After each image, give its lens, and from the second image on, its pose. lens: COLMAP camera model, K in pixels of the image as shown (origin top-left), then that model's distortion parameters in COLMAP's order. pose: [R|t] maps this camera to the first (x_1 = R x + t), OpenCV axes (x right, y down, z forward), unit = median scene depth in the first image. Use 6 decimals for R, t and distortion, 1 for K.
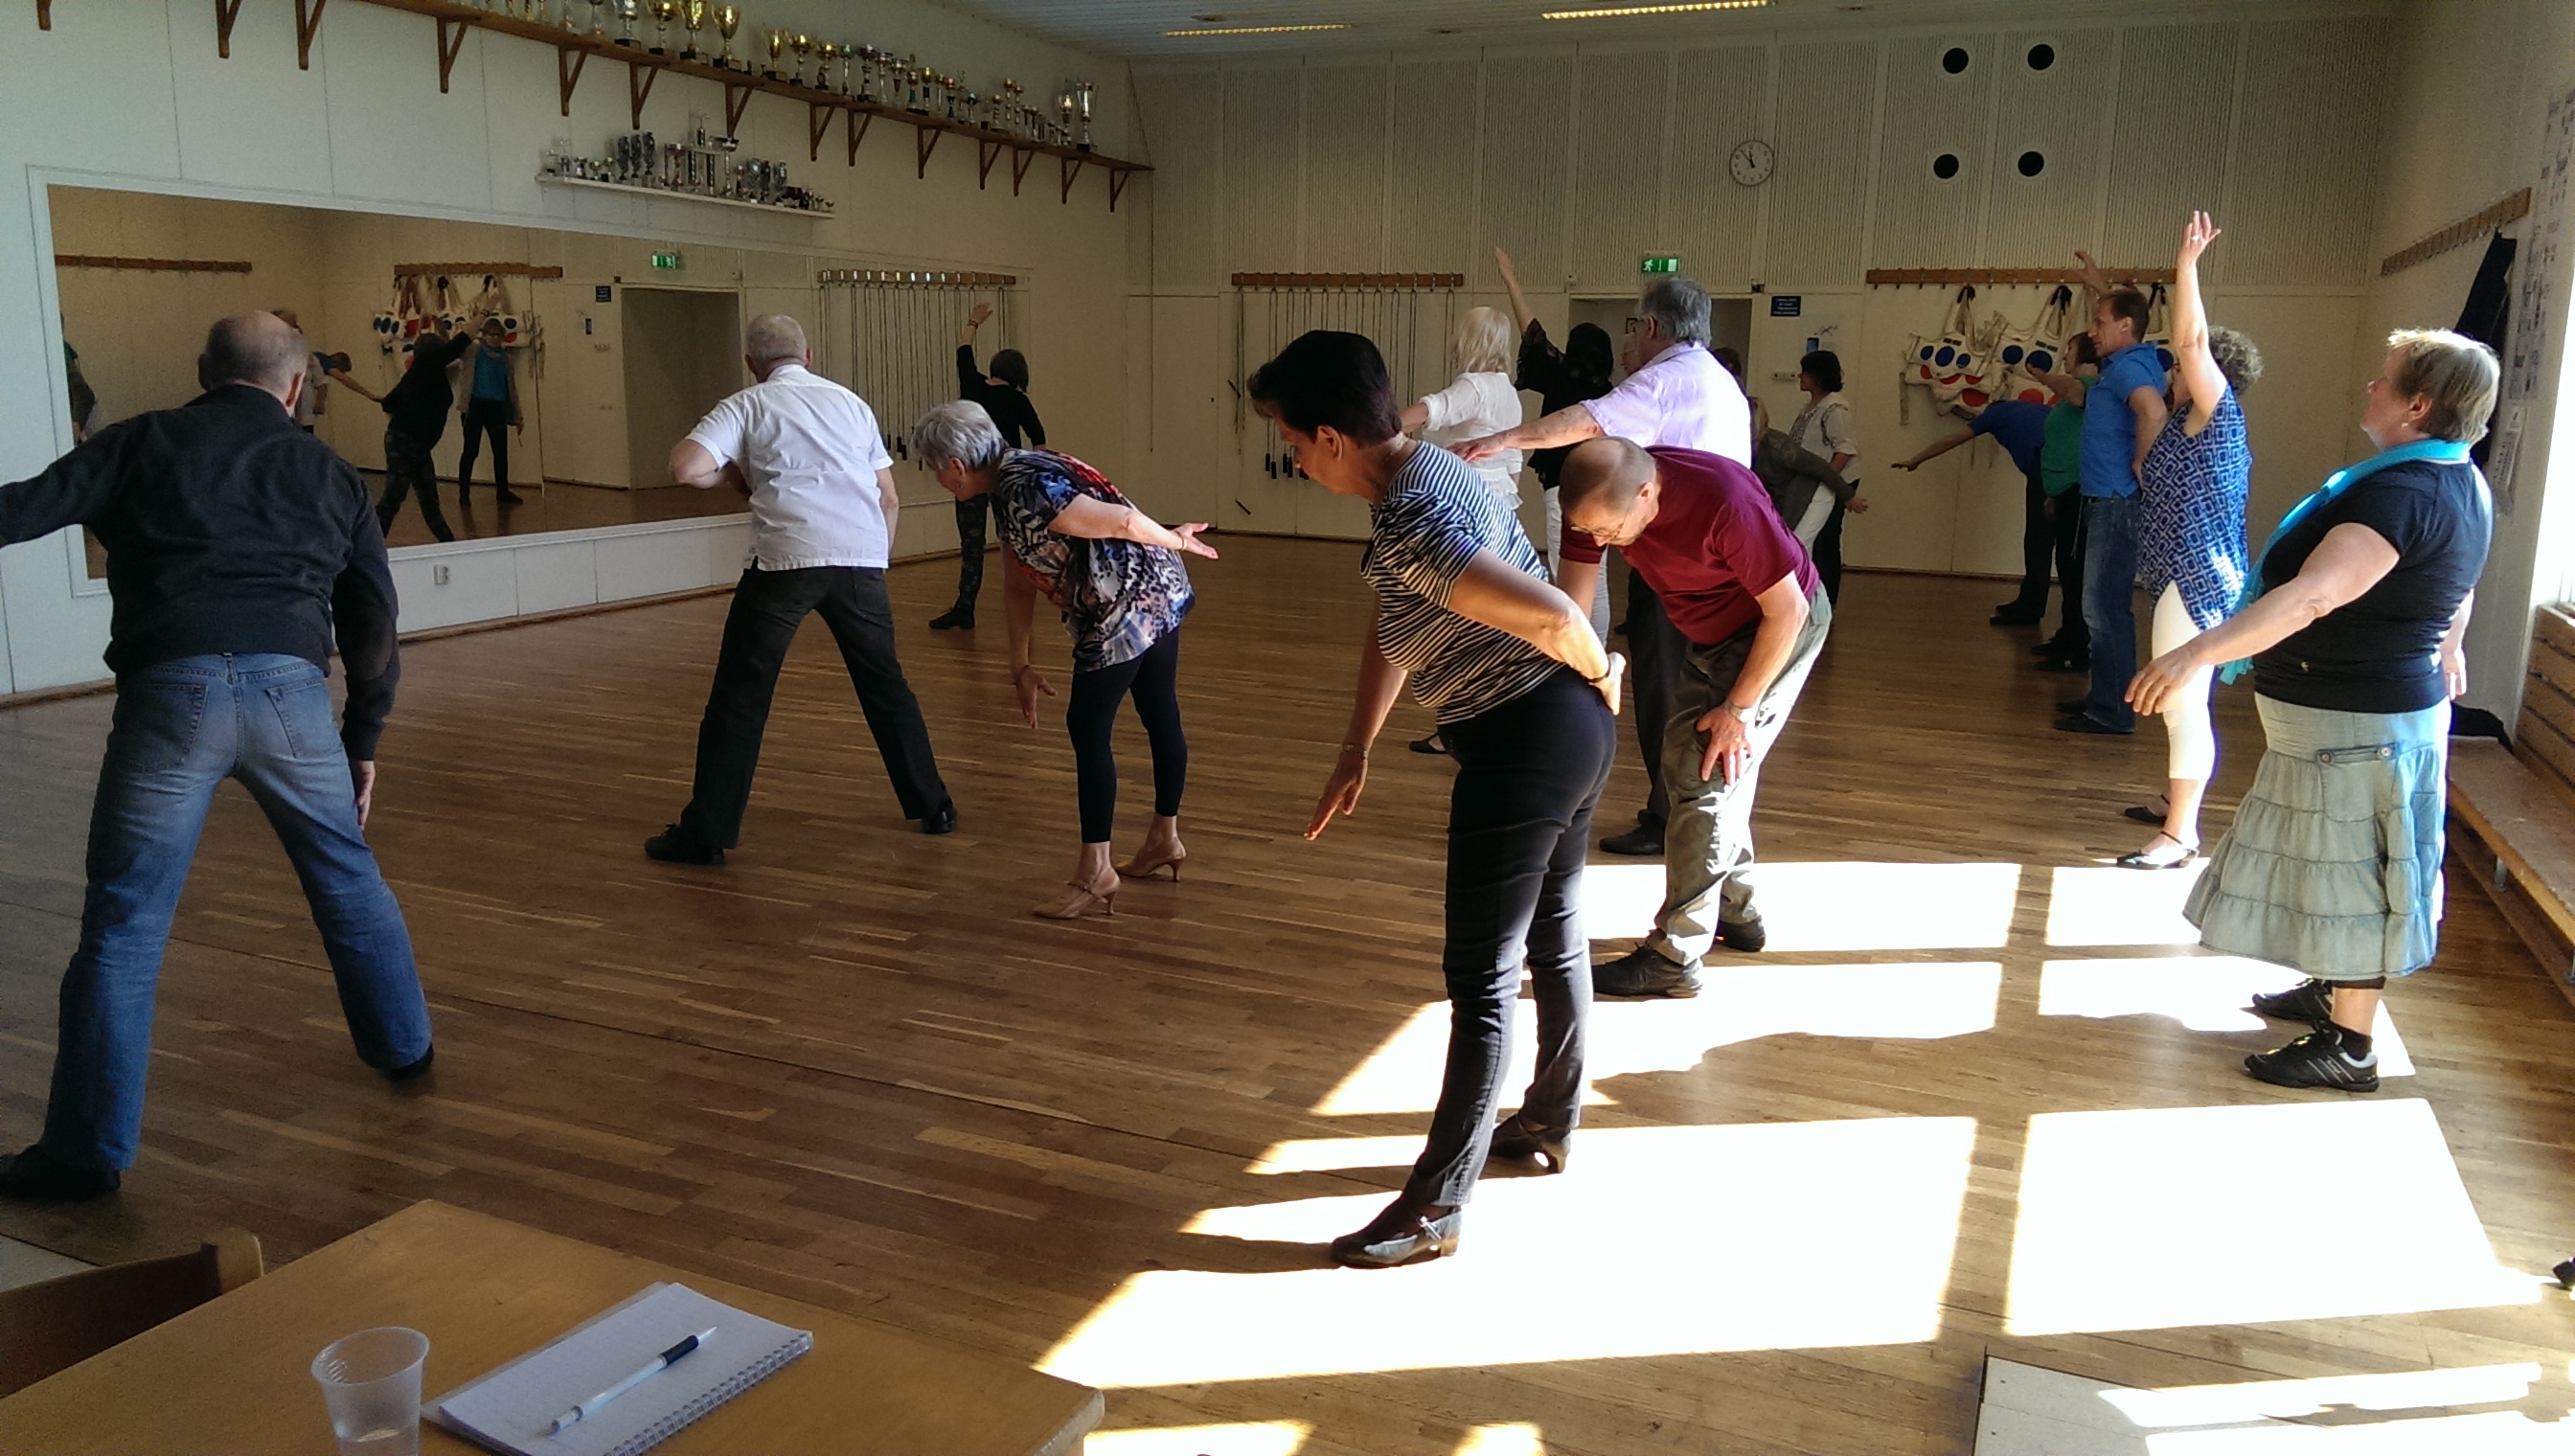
lens RADIAL K [[1841.9, 0, 1288.2], [0, 1841.9, 735.6], [0, 0, 1]] dist [0.044098, -0.047801]
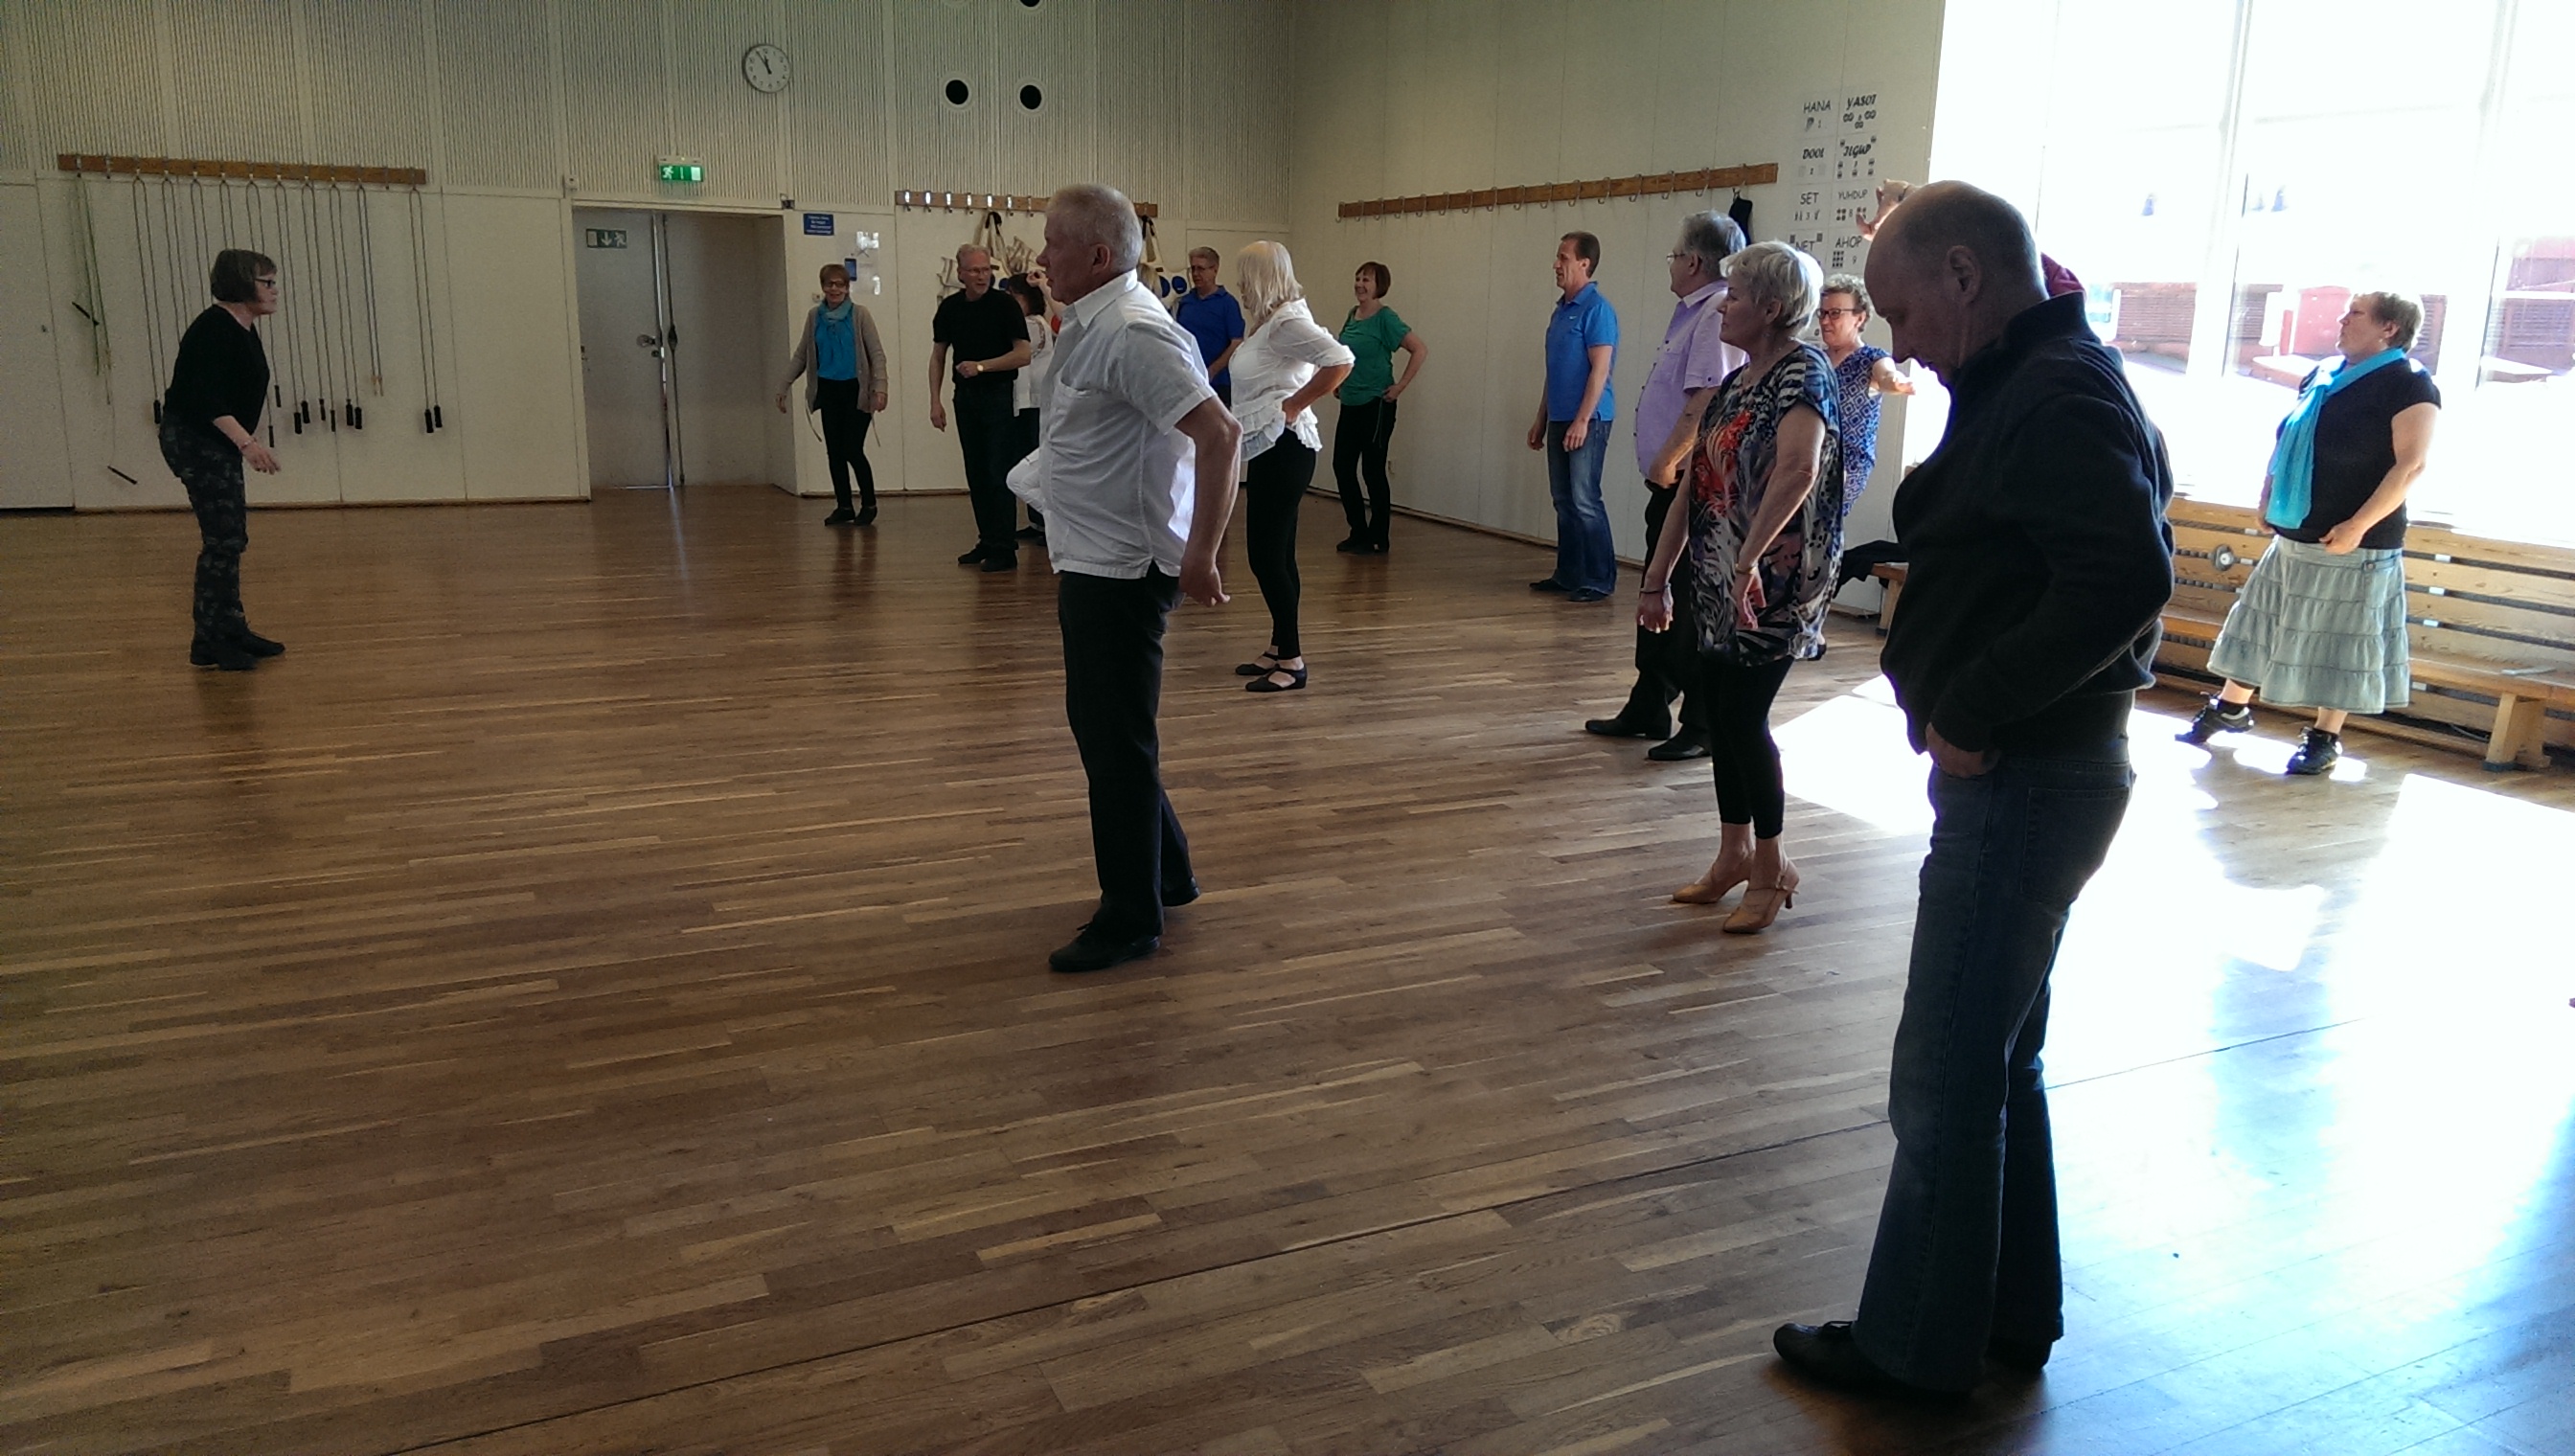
lens RADIAL K [[1841.9, 0, 1275.6], [0, 1841.9, 733.0], [0, 0, 1]] dist [0.044098, -0.047801]
pose [[0.654924, -0.178294, 0.734360, -0.330898], [0.144642, 0.983378, 0.109756, -0.043119], [-0.741723, 0.034338, 0.669827, 0.188288]]
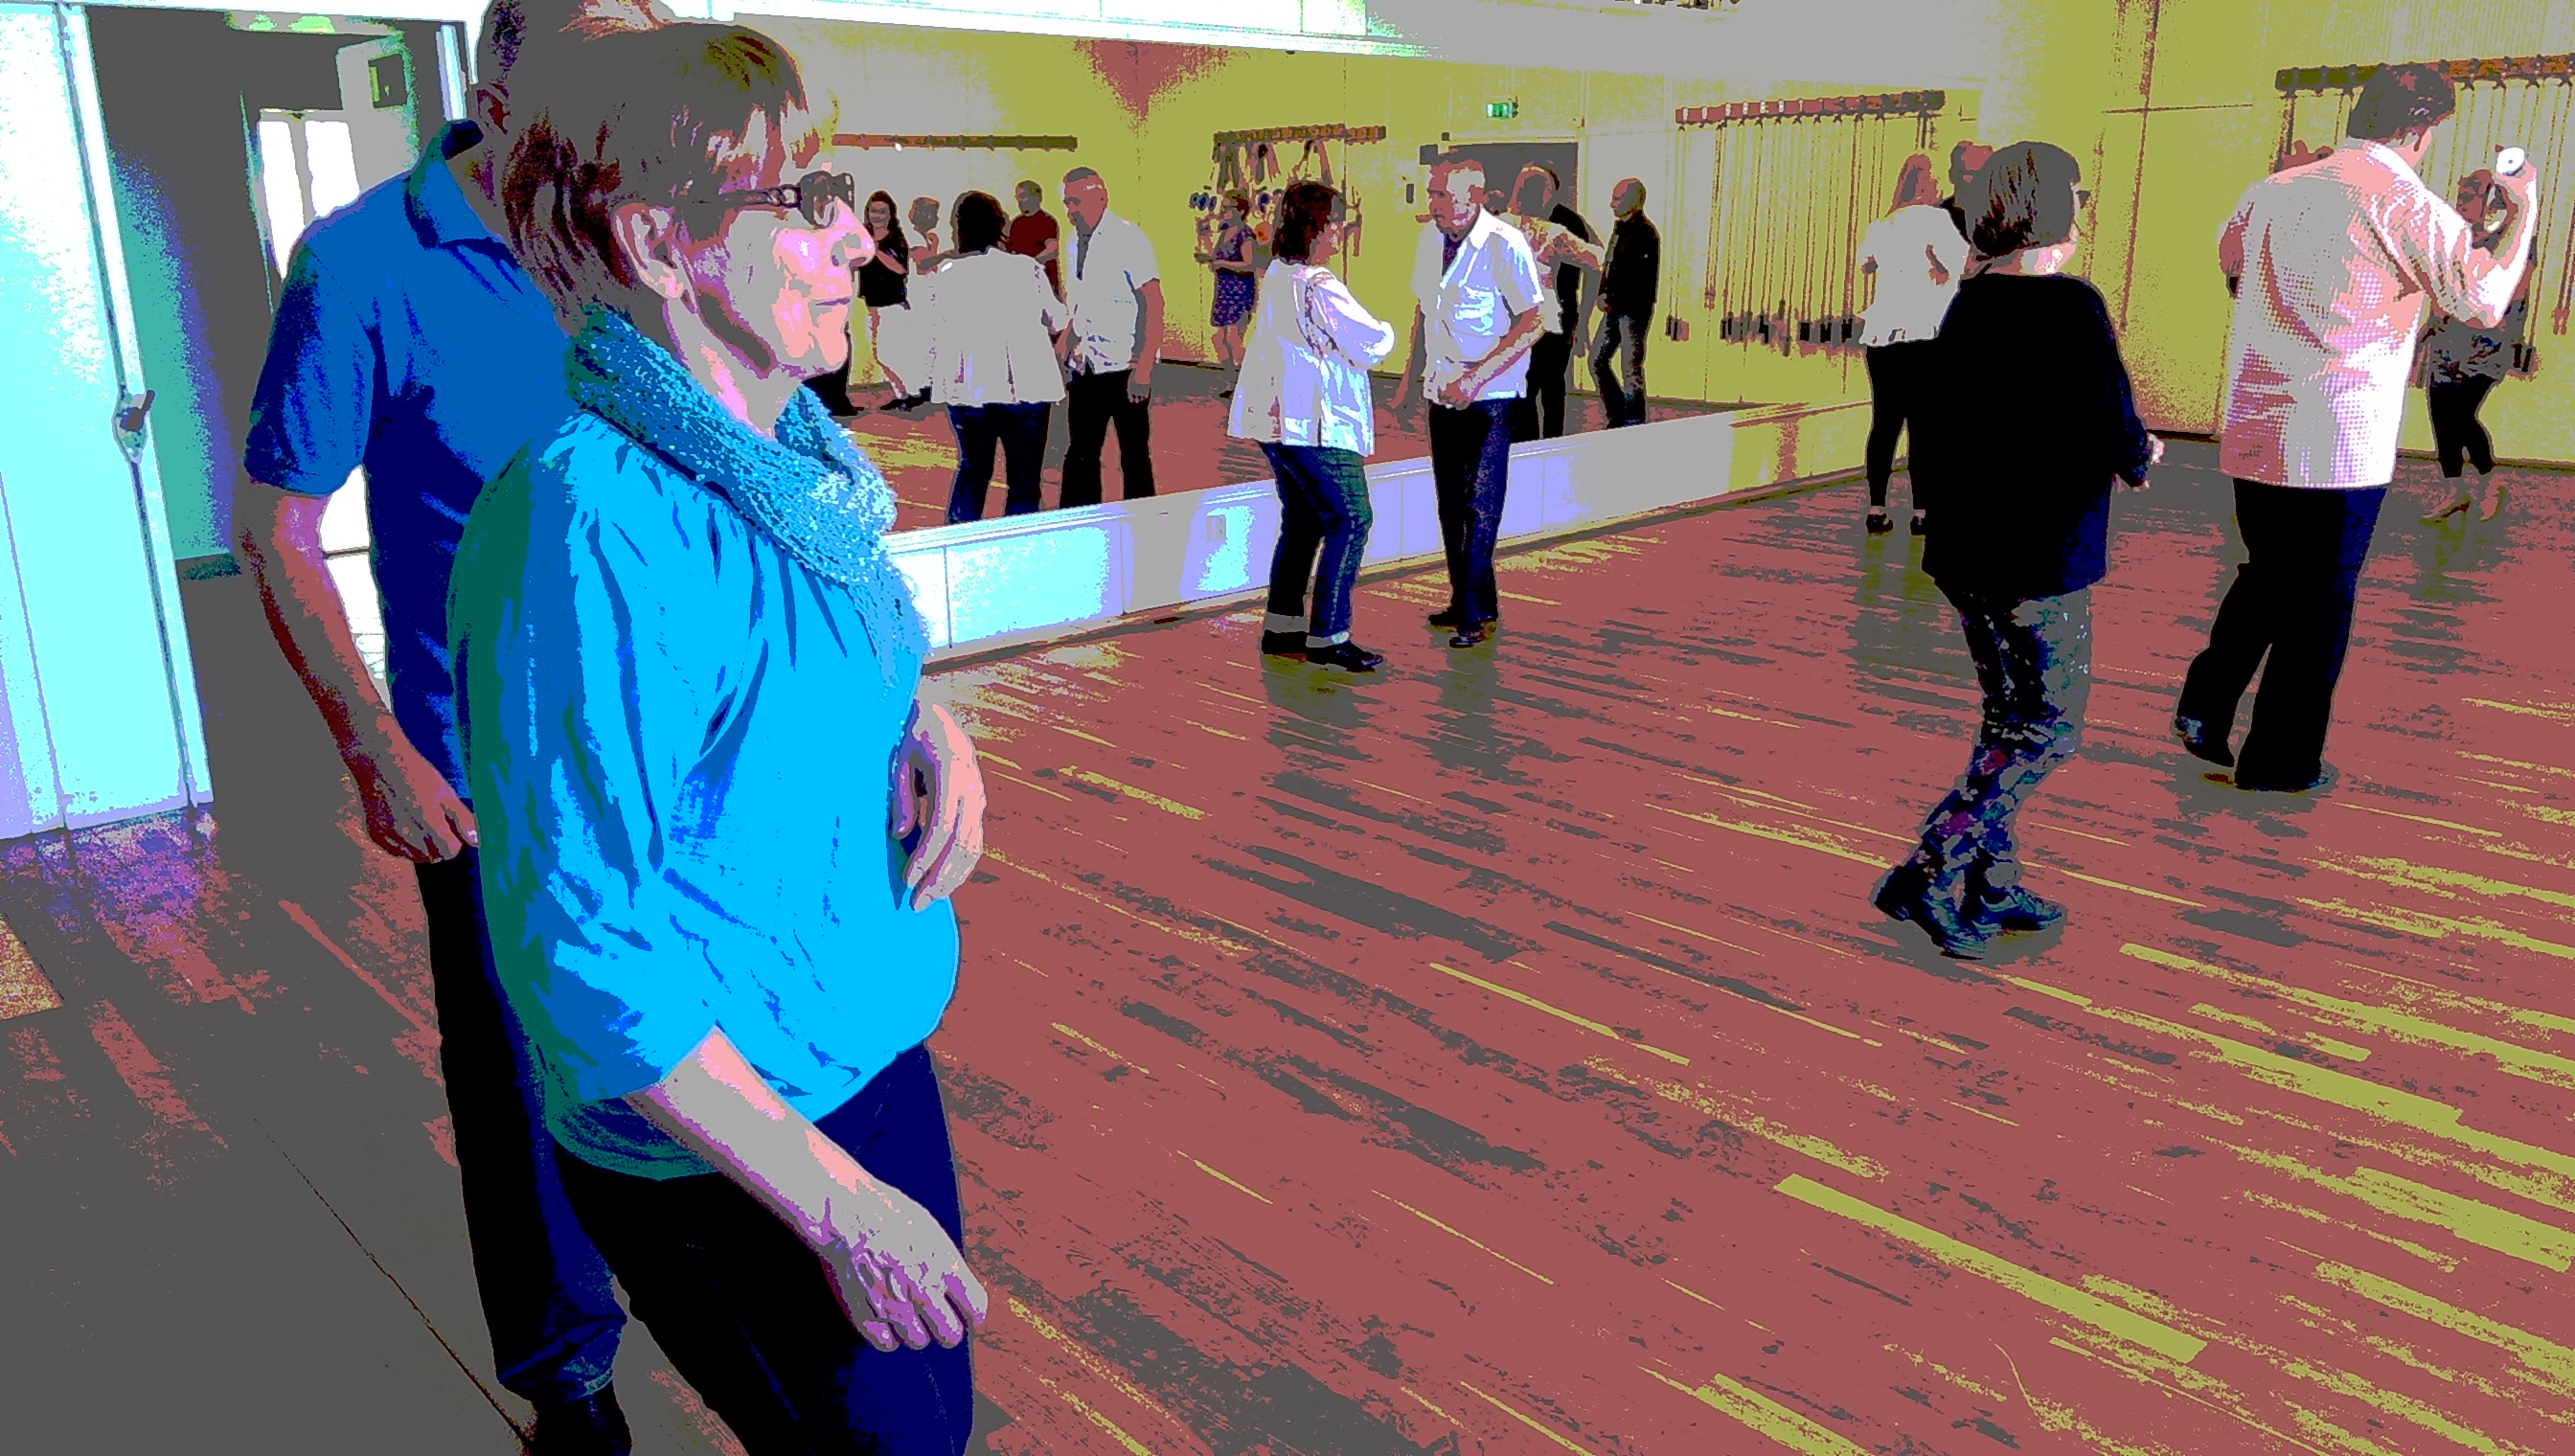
lens RADIAL K [[1841.9, 0, 1284.4], [0, 1841.9, 721.6], [0, 0, 1]] dist [0.044098, -0.047801]
pose [[0.913616, 0.072421, -0.400077, -0.084285], [-0.046232, 0.996131, 0.074741, -0.045210], [0.403942, -0.049788, 0.913429, 0.218300]]
